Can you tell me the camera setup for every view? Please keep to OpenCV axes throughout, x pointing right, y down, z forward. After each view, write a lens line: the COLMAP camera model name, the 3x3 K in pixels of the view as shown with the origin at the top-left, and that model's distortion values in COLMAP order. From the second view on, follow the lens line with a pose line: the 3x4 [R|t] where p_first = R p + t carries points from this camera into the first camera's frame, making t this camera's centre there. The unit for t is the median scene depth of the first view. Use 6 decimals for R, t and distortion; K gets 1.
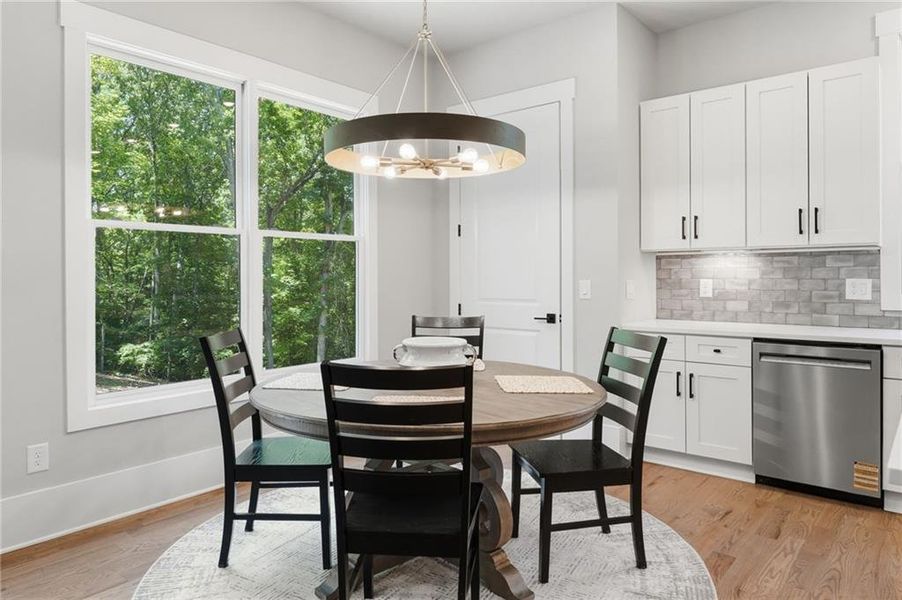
lens RADIAL K [[587.0, 0, 461.3], [0, 587.0, 276.3], [0, 0, 1]] dist [-0.000288, -0.001305]
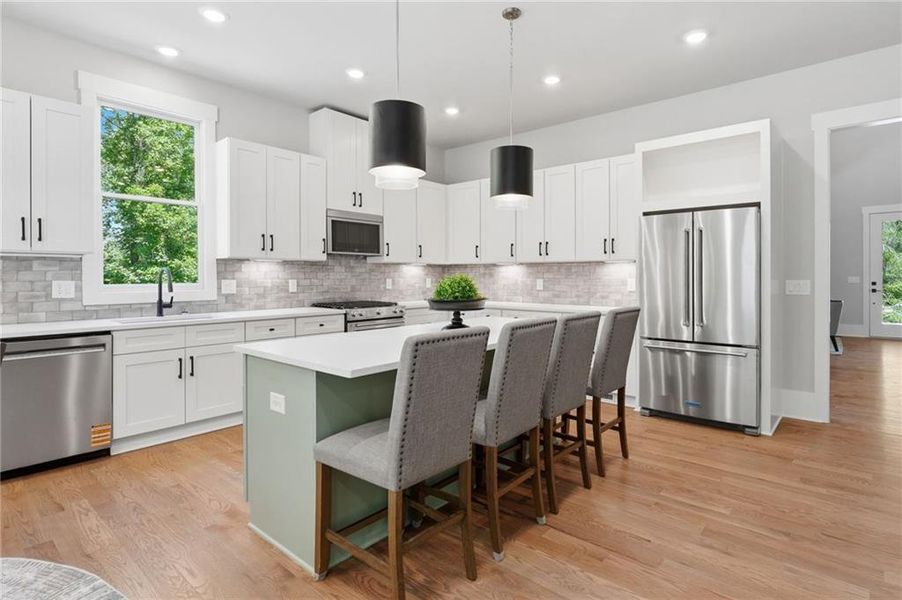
lens RADIAL K [[467.7, 0, 449.0], [0, 467.7, 272.7], [0, 0, 1]] dist [0.000932, 0.000162]
pose [[0.034278, 0.012165, 0.999338, -0.263883], [0.002328, 0.999922, -0.012251, 0.001181], [-0.999410, 0.002746, 0.034247, 0.171703]]
